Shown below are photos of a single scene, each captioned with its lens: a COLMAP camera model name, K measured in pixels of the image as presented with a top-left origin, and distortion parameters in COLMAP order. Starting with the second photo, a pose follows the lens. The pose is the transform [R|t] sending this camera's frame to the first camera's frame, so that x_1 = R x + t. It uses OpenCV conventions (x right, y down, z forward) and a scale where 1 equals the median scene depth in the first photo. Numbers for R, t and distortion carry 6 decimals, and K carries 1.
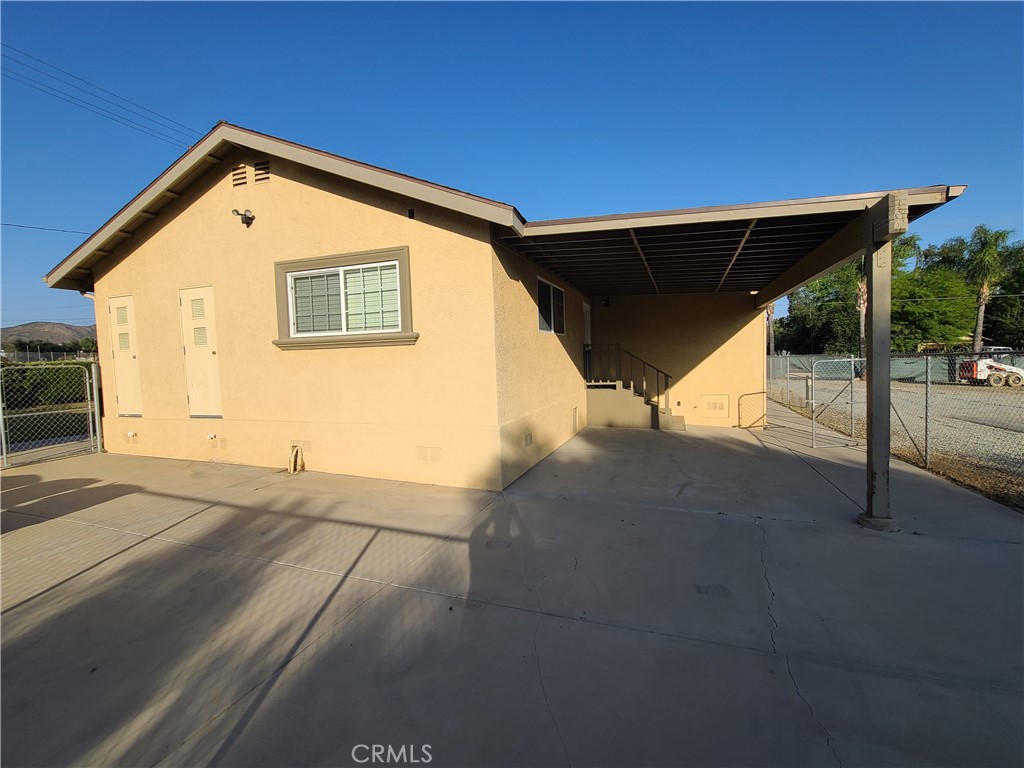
lens RADIAL K [[459.1, 0, 513.5], [0, 459.1, 378.2], [0, 0, 1]] dist [0.001487, -0.002856]
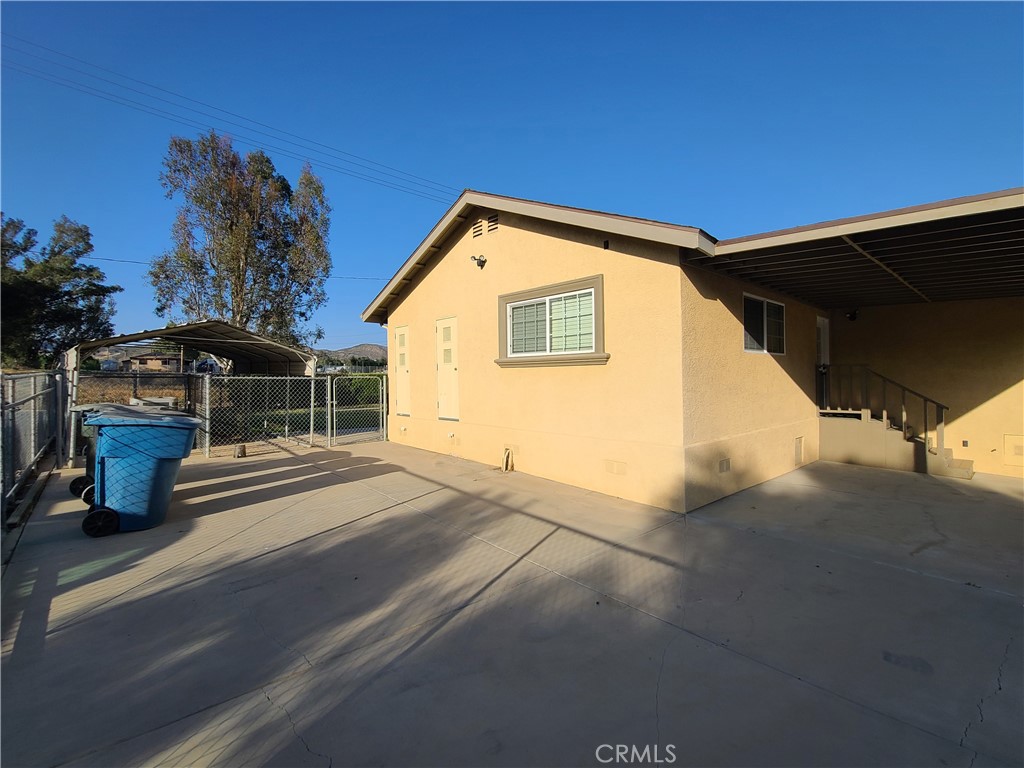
lens RADIAL K [[459.1, 0, 513.5], [0, 459.1, 378.2], [0, 0, 1]] dist [0.001487, -0.002856]
pose [[0.883886, 0.023593, -0.467108, 0.090636], [-0.041776, 0.998717, -0.028607, -0.000557], [0.465833, 0.044800, 0.883738, -0.049314]]
